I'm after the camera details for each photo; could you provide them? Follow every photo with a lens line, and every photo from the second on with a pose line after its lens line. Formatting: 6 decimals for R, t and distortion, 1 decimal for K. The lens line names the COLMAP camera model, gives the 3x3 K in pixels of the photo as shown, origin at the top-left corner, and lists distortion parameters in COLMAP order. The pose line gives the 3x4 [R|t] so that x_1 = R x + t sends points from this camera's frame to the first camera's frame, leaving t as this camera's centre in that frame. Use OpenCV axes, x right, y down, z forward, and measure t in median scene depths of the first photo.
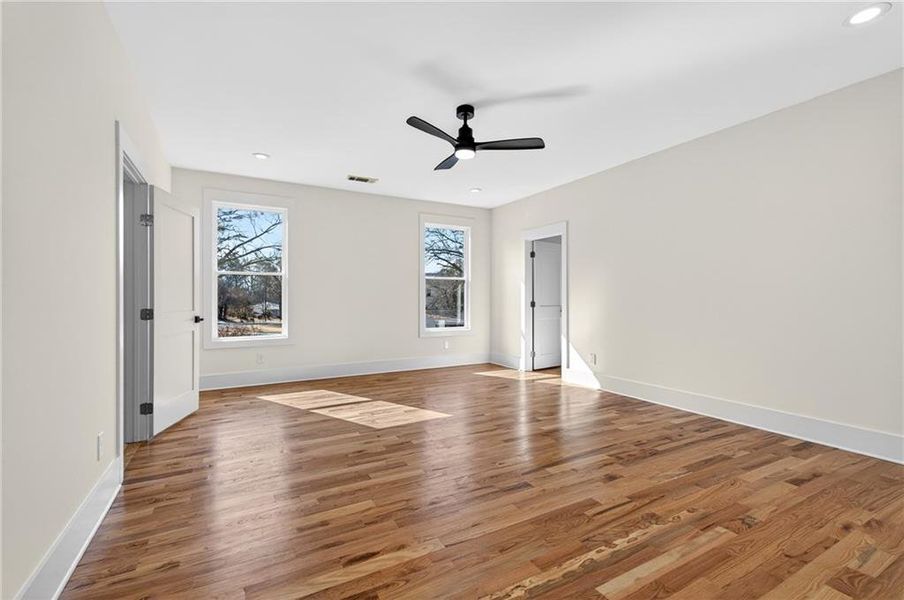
lens RADIAL K [[399.5, 0, 446.5], [0, 399.5, 300.3], [0, 0, 1]] dist [0.003245, -0.000316]
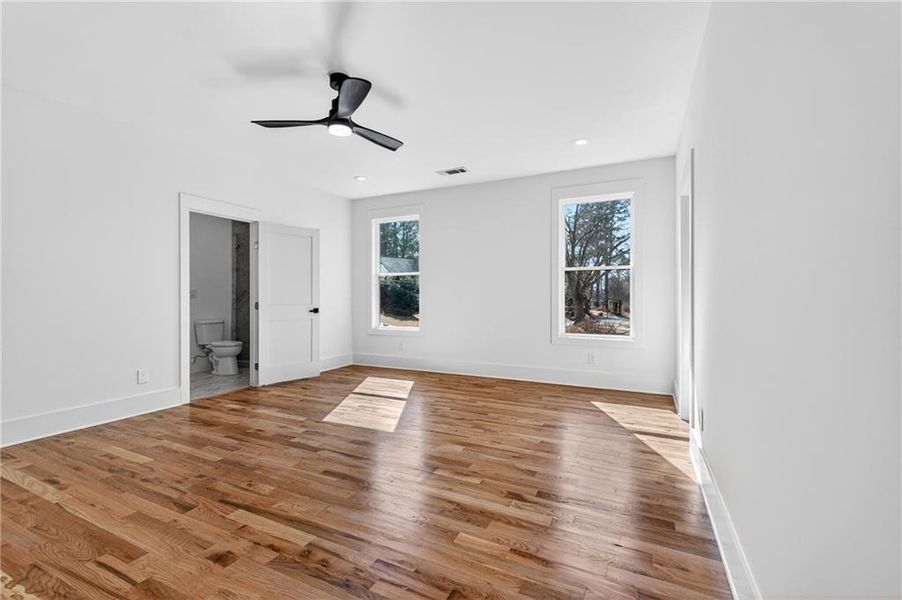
lens RADIAL K [[398.6, 0, 445.5], [0, 398.6, 300.3], [0, 0, 1]] dist [0.003245, -0.000316]
pose [[0.565291, 0.008850, -0.824844, 1.001898], [-0.000958, 0.999949, 0.010072, -0.005302], [0.824891, -0.004903, 0.565270, 0.783135]]
